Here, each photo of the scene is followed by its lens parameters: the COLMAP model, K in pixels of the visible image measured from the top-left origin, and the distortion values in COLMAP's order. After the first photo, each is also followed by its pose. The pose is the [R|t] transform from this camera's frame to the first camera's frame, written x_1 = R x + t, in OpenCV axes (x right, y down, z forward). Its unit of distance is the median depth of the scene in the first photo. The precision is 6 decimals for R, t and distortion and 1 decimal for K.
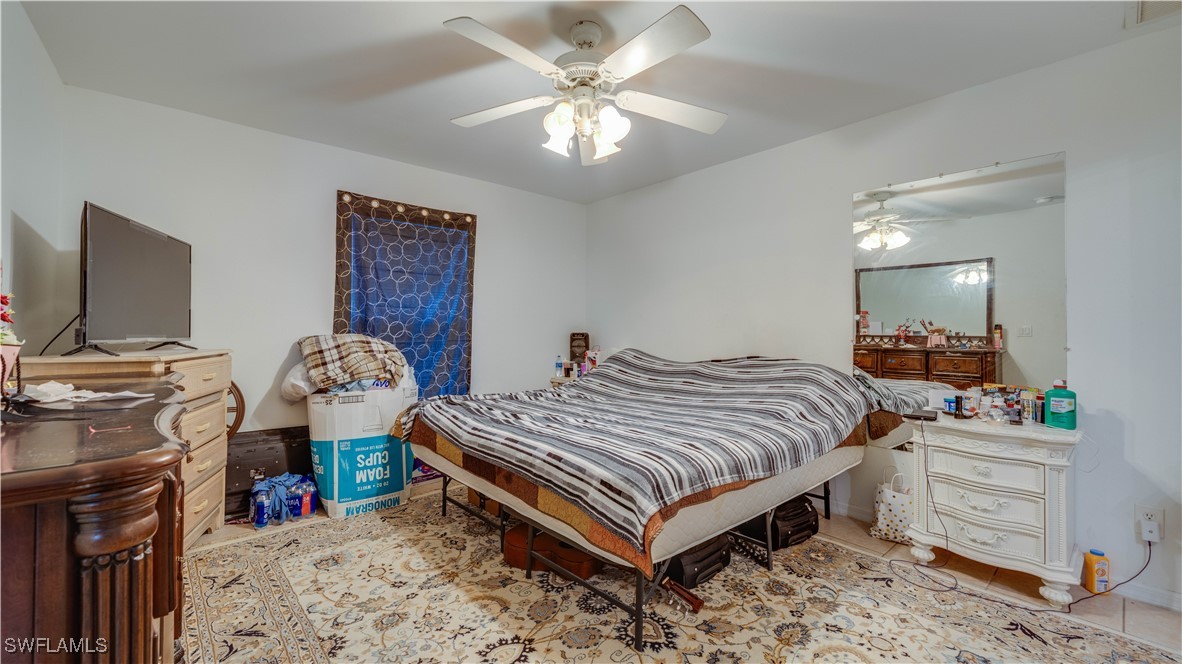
lens RADIAL K [[485.2, 0, 588.1], [0, 485.2, 333.9], [0, 0, 1]] dist [0.002044, 0.000785]
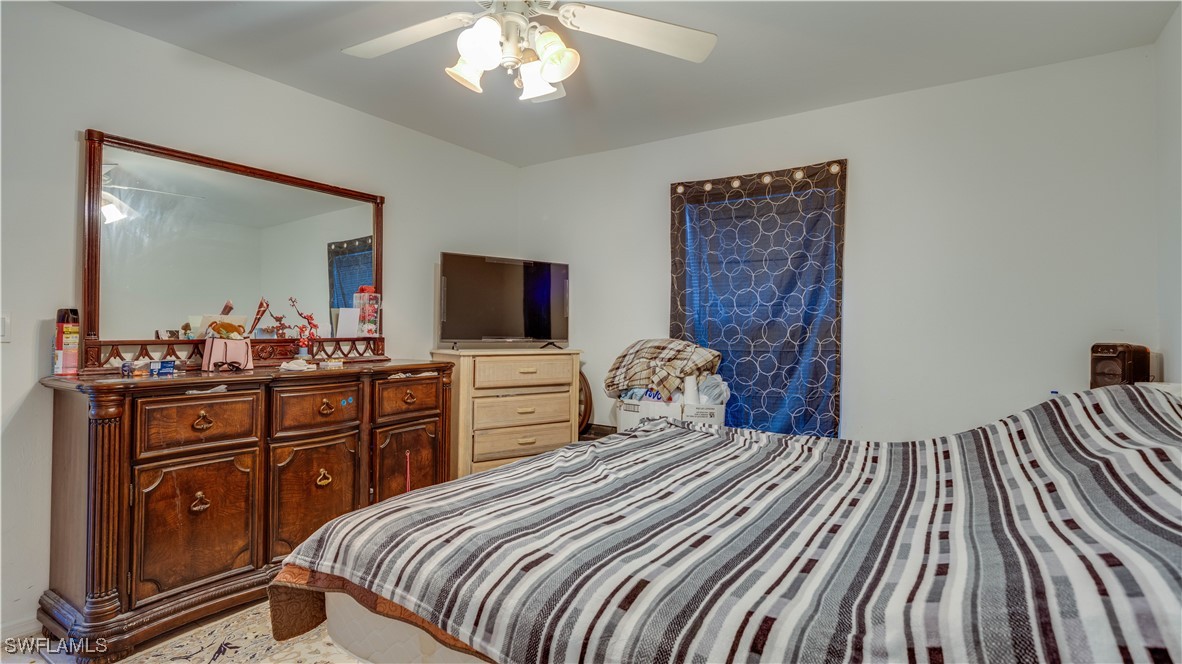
lens RADIAL K [[599.5, 0, 586.7], [0, 599.5, 325.1], [0, 0, 1]] dist [0.020648, 0.000295]
pose [[0.251545, -0.012795, -0.967761, 0.513338], [-0.016287, 0.999715, -0.017451, -0.002779], [0.967708, 0.020152, 0.251265, 0.519656]]
